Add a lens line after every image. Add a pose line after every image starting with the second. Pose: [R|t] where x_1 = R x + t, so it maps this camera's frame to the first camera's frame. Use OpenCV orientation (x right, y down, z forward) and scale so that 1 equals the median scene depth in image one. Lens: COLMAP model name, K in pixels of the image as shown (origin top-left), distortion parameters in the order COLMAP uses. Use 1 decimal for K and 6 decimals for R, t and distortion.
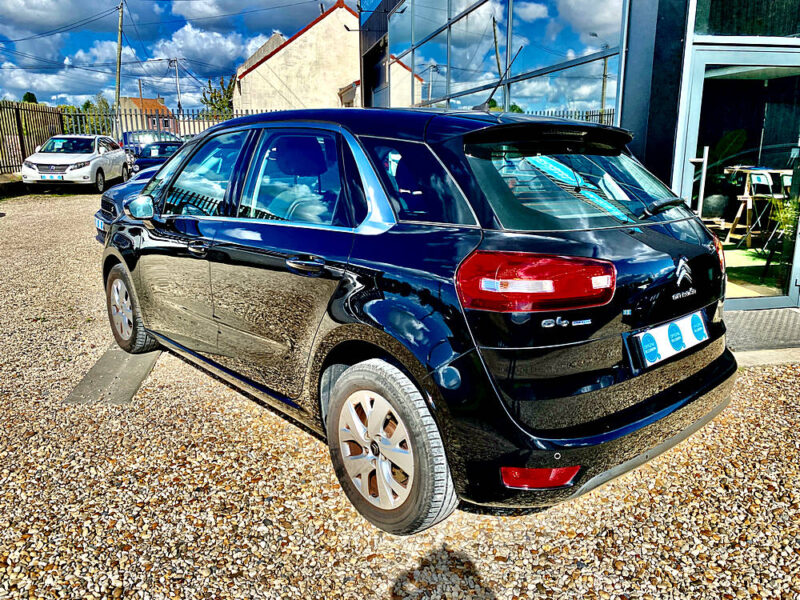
lens RADIAL K [[606.0, 0, 396.2], [0, 606.0, 298.2], [0, 0, 1]] dist [0.005623, -0.004984]
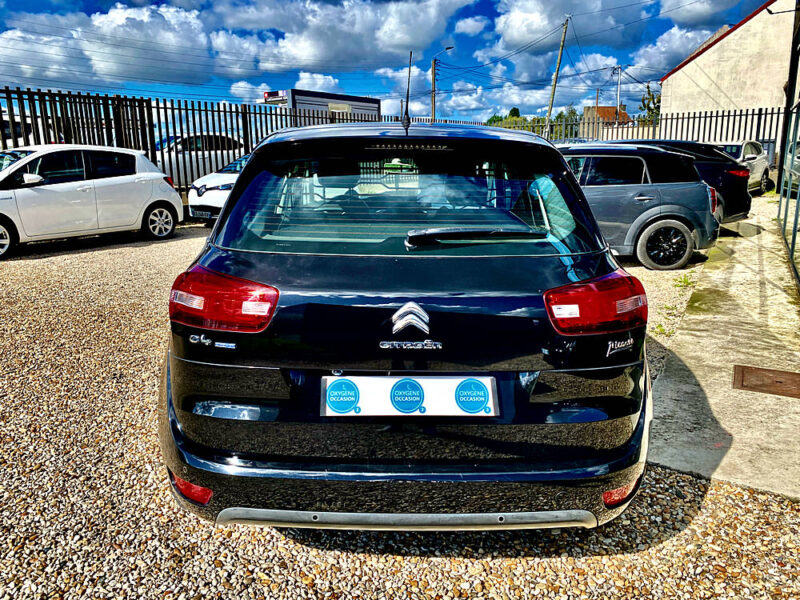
lens RADIAL K [[606.0, 0, 396.2], [0, 606.0, 298.2], [0, 0, 1]] dist [0.005623, -0.004984]
pose [[0.748367, 0.139867, -0.648370, 0.525088], [-0.145997, 0.988276, 0.044678, -0.055269], [0.647018, 0.061224, 0.760013, 0.196059]]
